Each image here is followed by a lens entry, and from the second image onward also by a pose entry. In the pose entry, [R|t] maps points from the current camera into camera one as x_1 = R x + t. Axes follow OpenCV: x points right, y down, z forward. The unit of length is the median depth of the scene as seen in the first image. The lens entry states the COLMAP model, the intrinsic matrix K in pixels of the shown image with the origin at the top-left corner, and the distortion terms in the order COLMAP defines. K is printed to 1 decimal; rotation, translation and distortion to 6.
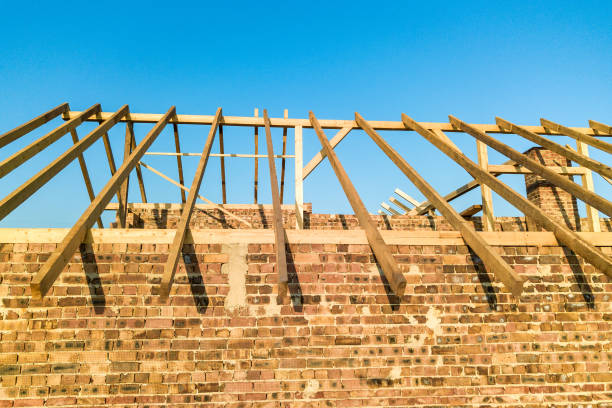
lens RADIAL K [[475.0, 0, 302.8], [0, 475.0, 190.6], [0, 0, 1]] dist [0.005813, 0.004089]
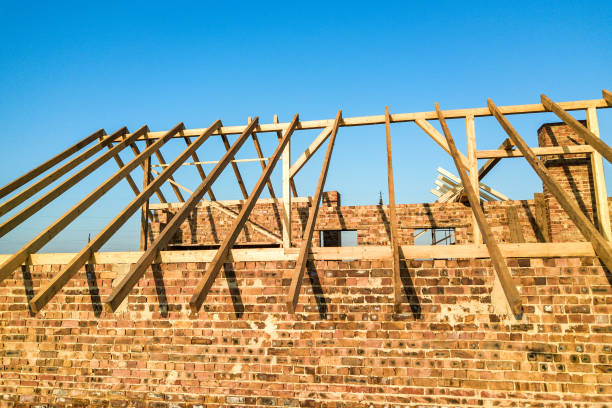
lens RADIAL K [[475.0, 0, 302.8], [0, 475.0, 190.6], [0, 0, 1]] dist [0.005813, 0.004089]
pose [[0.954509, -0.051971, -0.293617, 0.723593], [0.073585, 0.995294, 0.063046, -0.132173], [0.288959, -0.081784, 0.953842, -0.074342]]
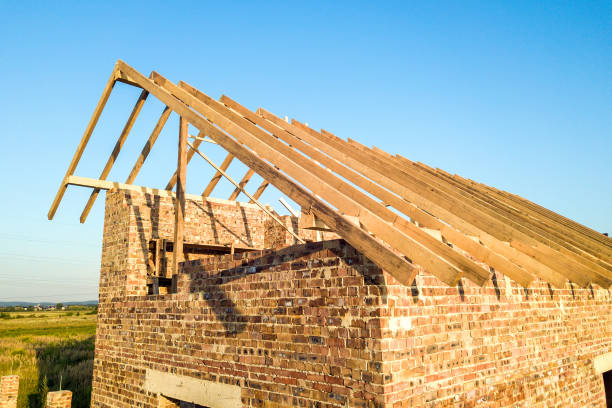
lens RADIAL K [[475.0, 0, 302.8], [0, 475.0, 190.6], [0, 0, 1]] dist [0.005813, 0.004089]
pose [[0.786109, 0.136073, 0.602923, -1.474073], [-0.136005, 0.989639, -0.046024, 0.082424], [-0.602939, -0.045821, 0.796471, 0.259961]]
